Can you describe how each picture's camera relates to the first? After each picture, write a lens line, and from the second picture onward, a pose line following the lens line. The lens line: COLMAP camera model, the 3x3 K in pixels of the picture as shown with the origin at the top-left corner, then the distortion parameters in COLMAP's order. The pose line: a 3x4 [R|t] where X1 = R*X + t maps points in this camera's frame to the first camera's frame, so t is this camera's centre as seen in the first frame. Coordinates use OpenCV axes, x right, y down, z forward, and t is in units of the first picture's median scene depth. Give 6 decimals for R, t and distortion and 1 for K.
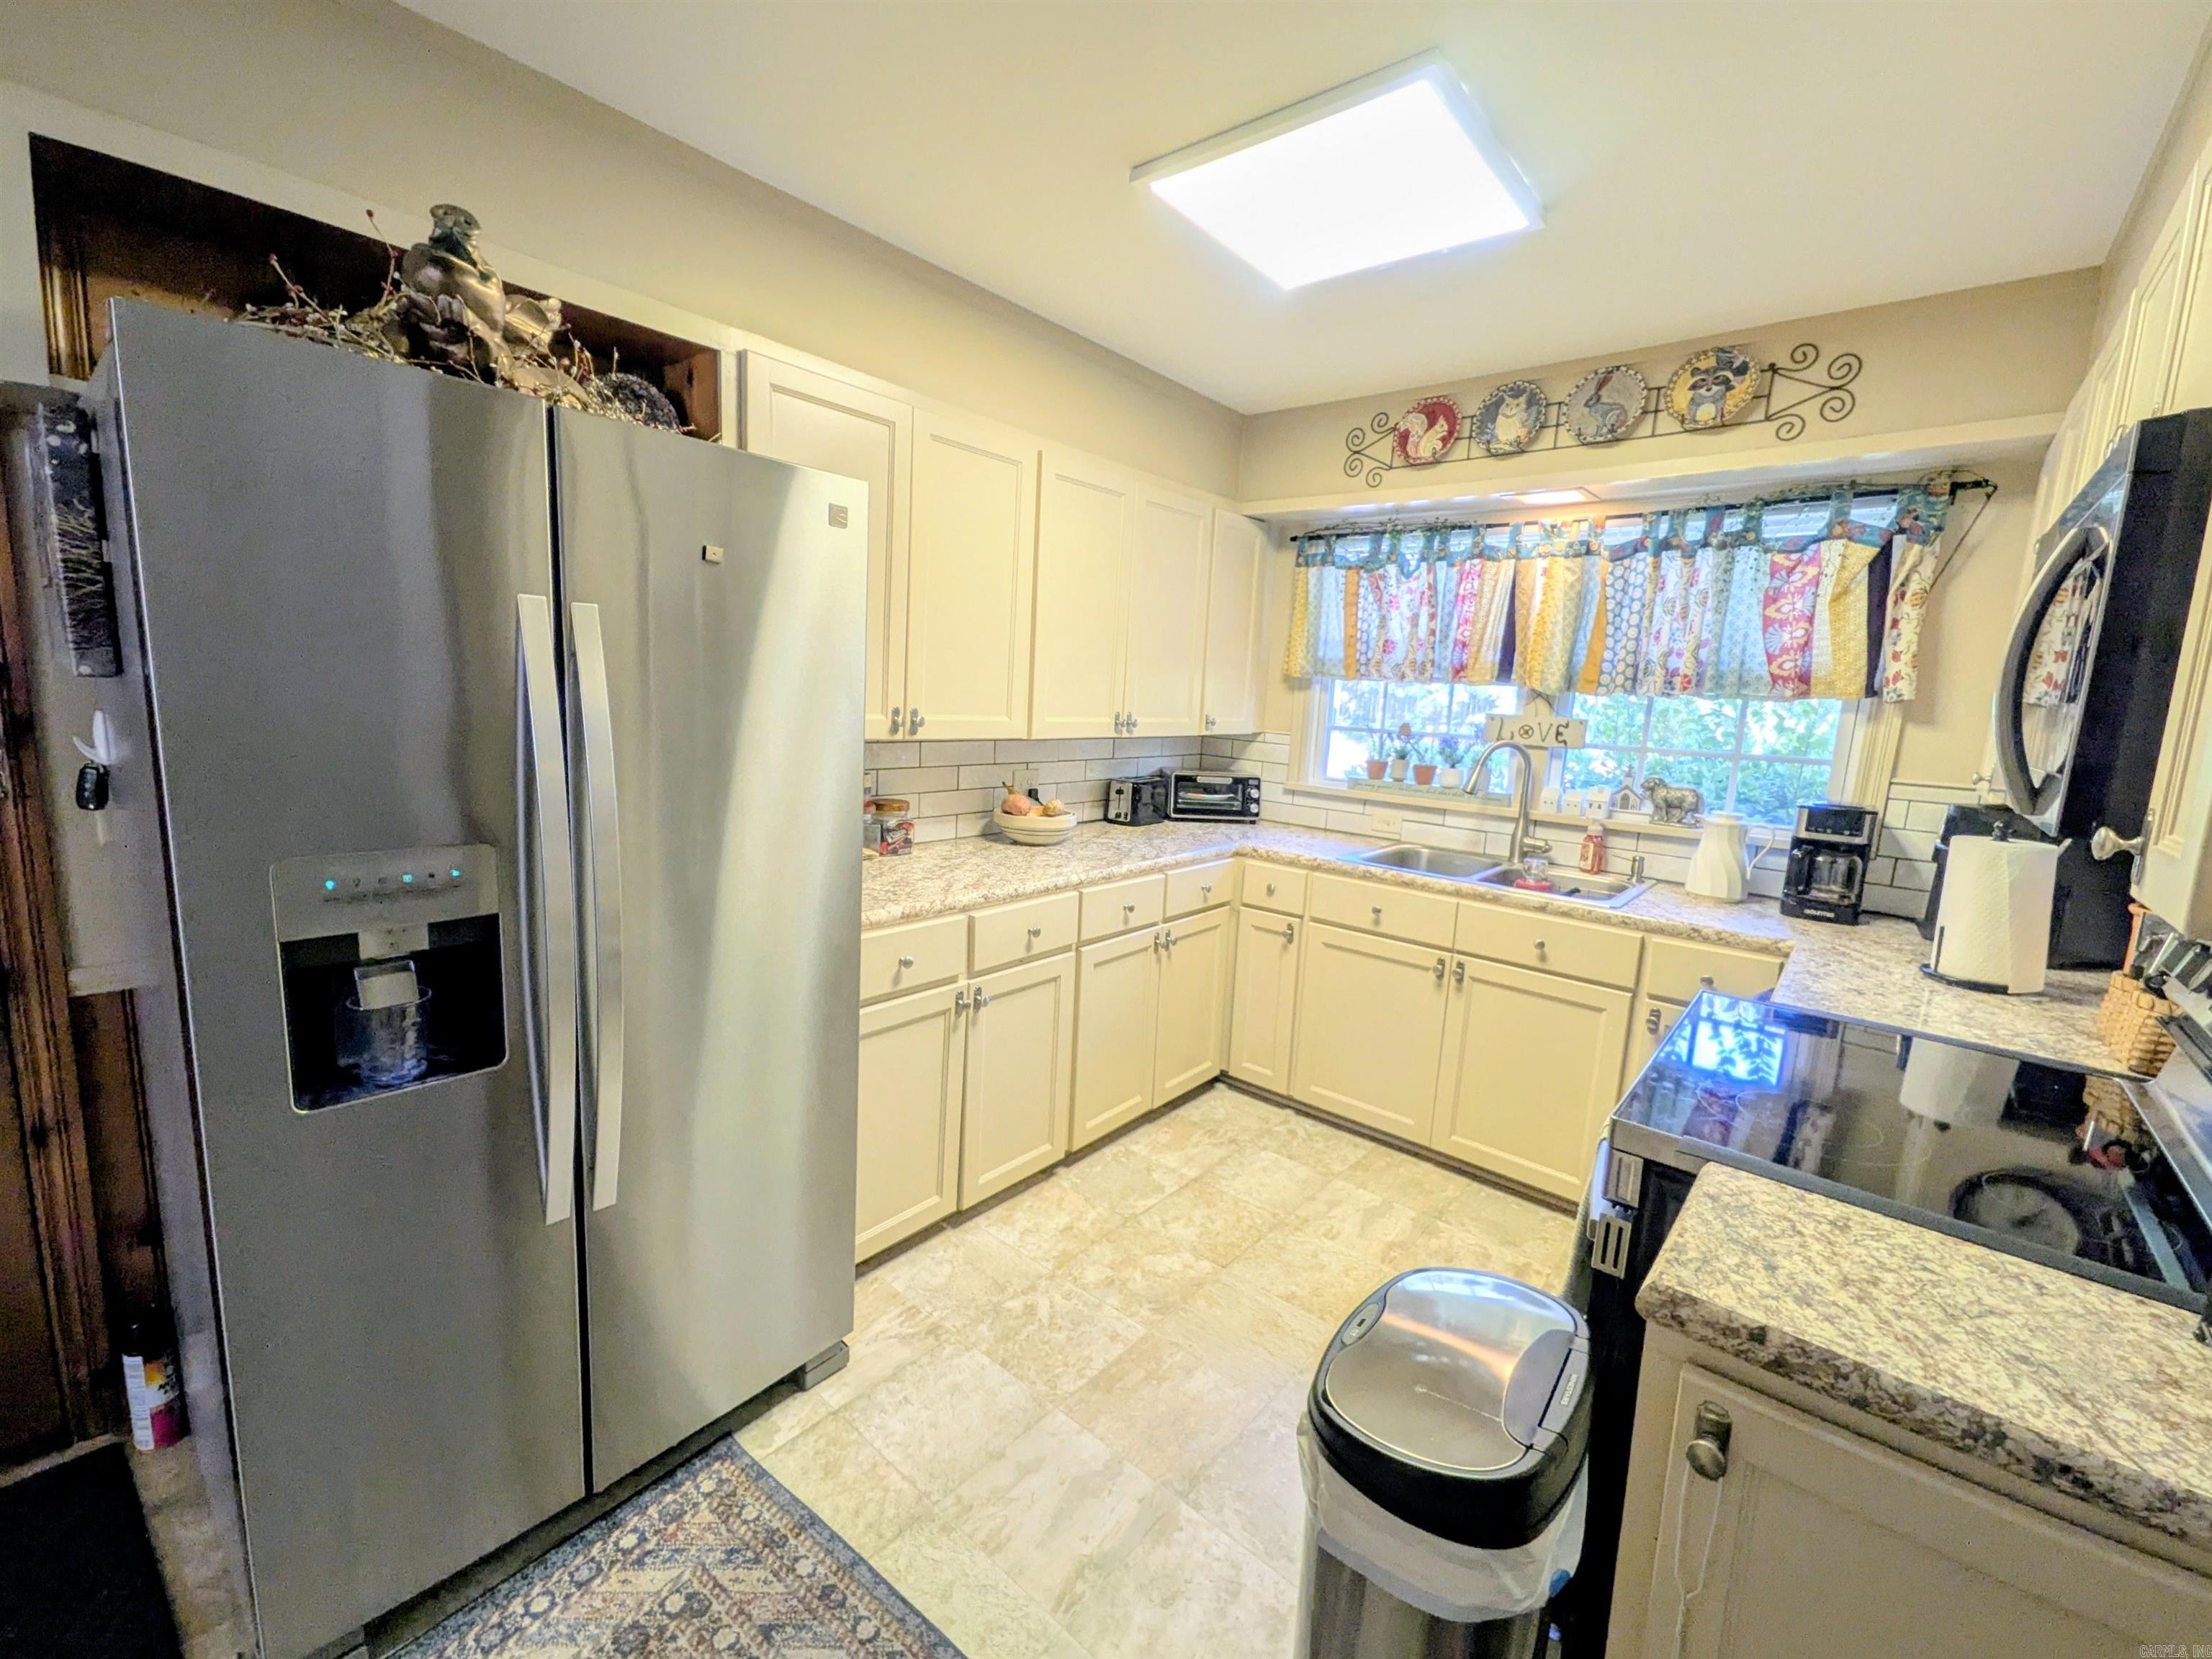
lens RADIAL K [[884.9, 0, 1070.6], [0, 884.9, 811.9], [0, 0, 1]] dist [0.008431, 0.000160]
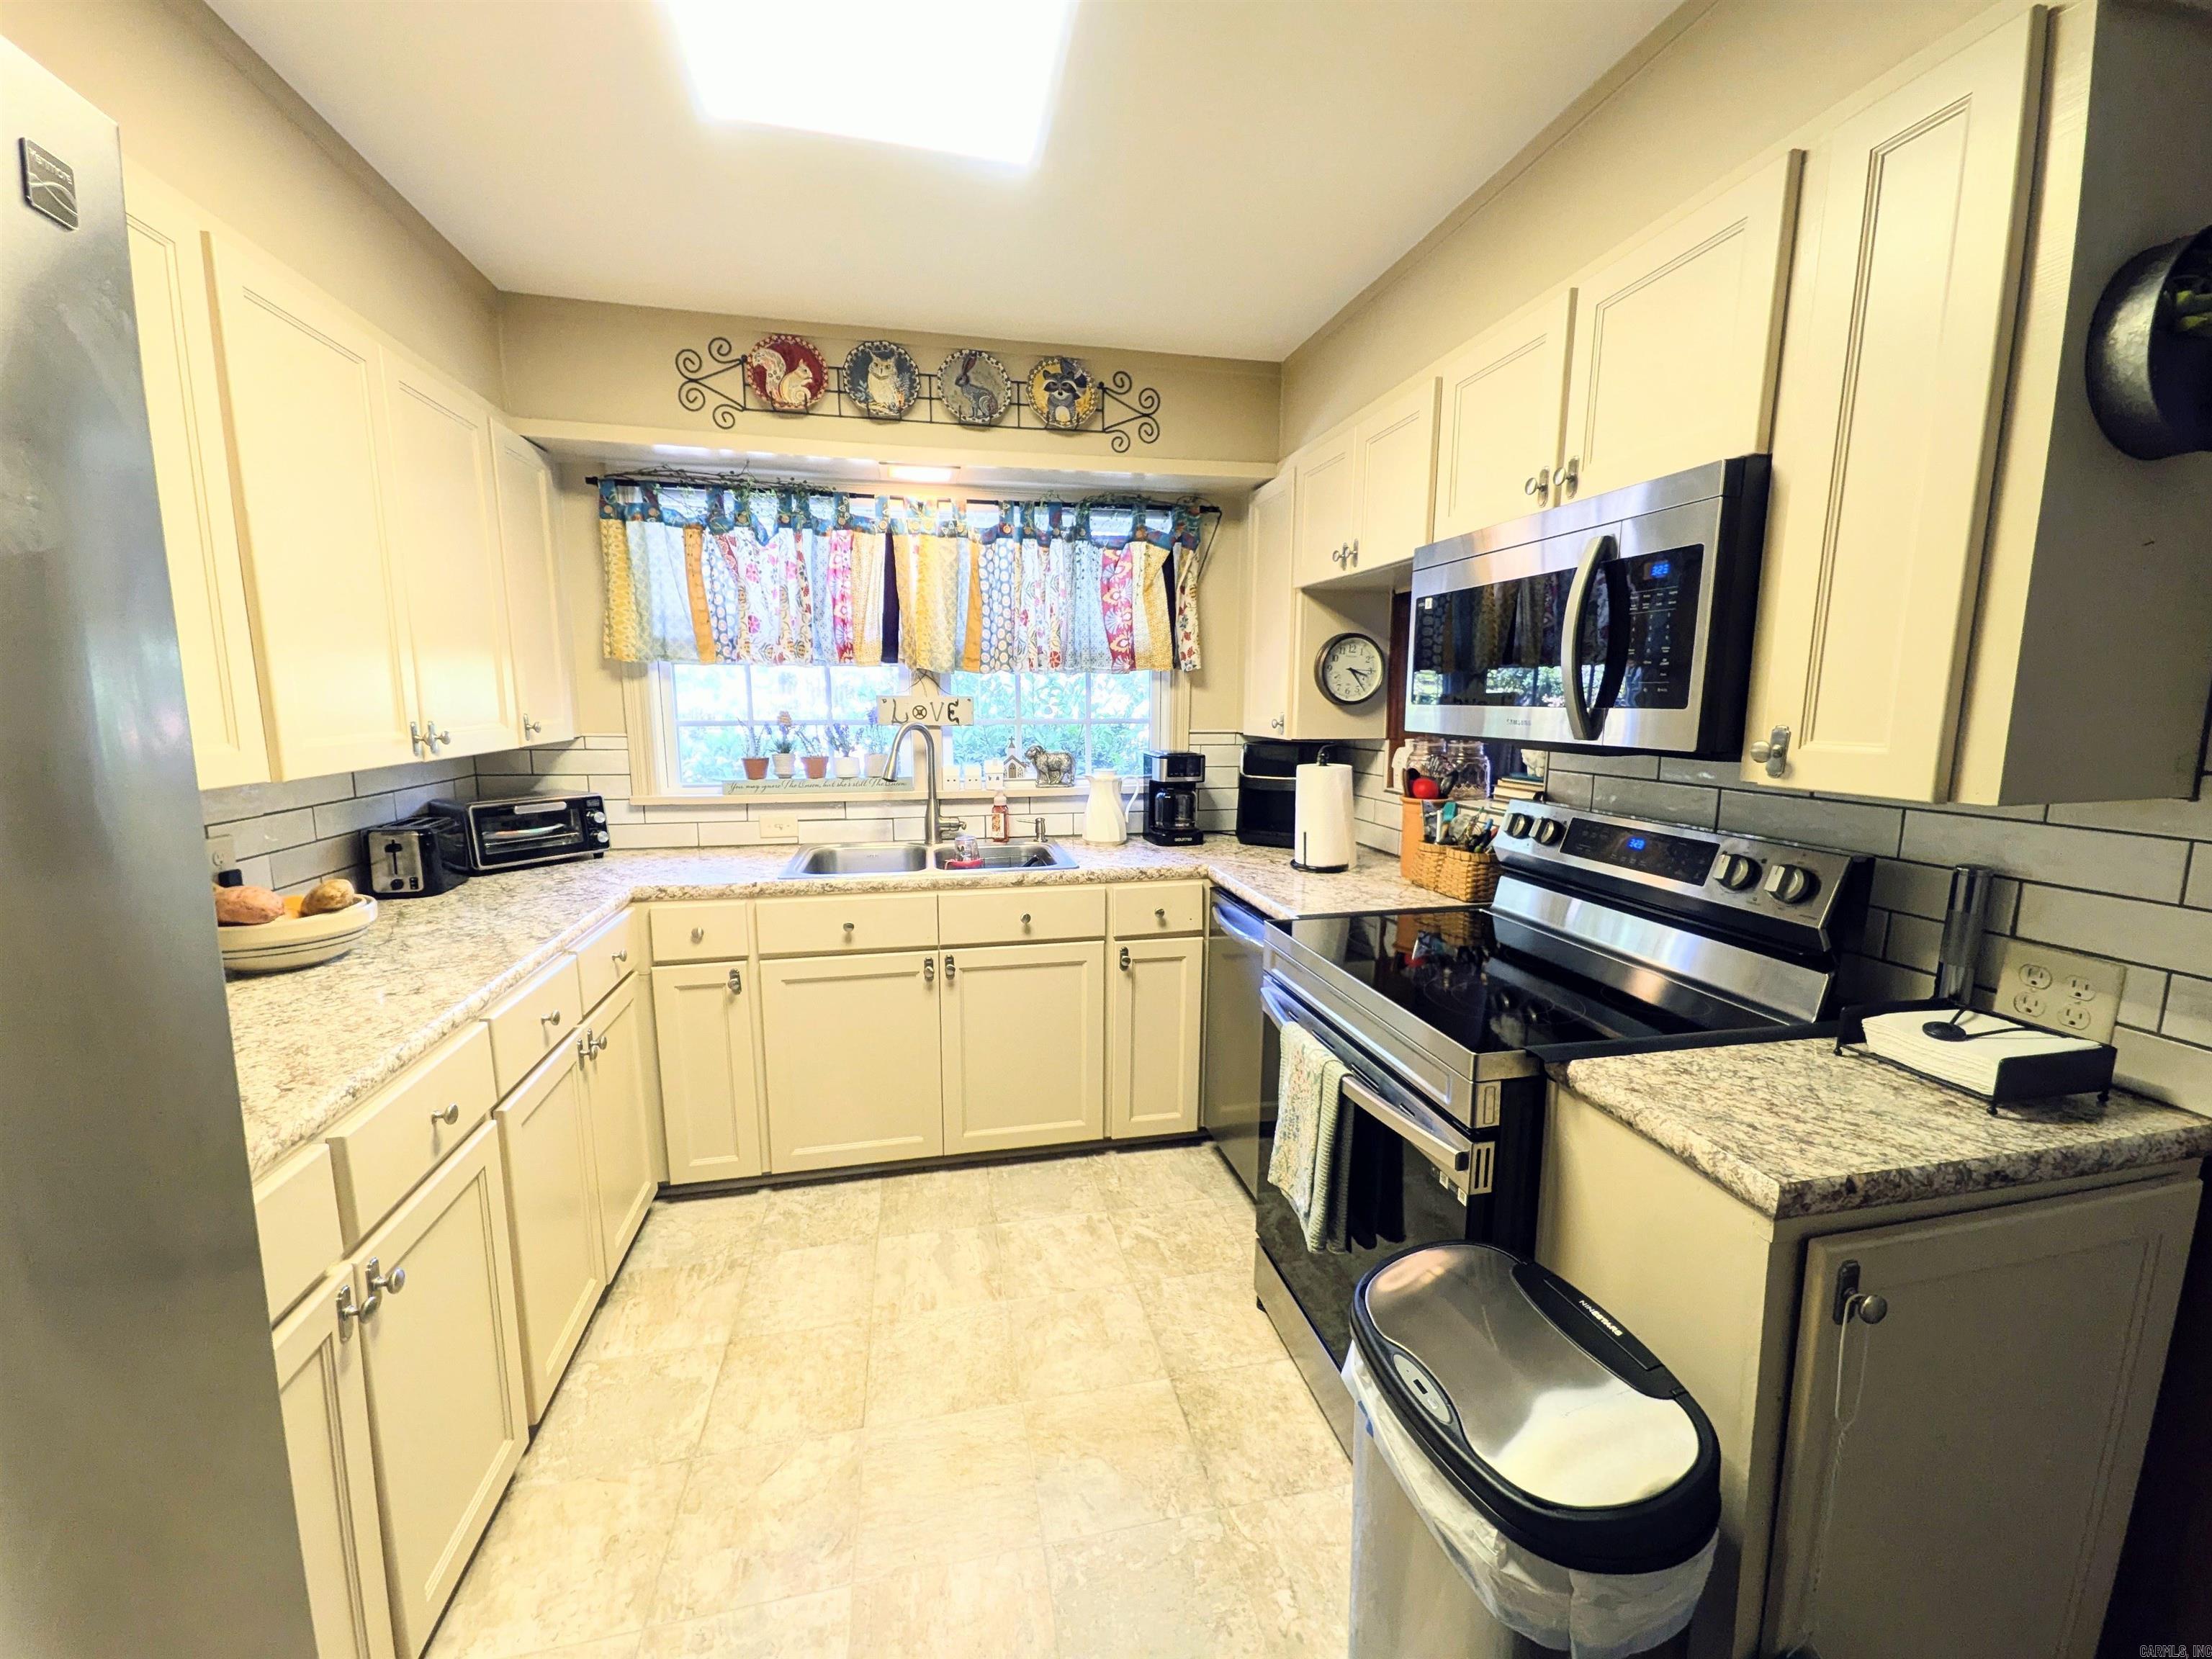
lens RADIAL K [[884.9, 0, 1104.8], [0, 884.9, 822.7], [0, 0, 1]] dist [0.008431, 0.000160]
pose [[0.597046, -0.161502, 0.785782, -0.177681], [0.139846, 0.985480, 0.096289, -0.039030], [-0.789924, 0.052400, 0.610962, 0.264590]]
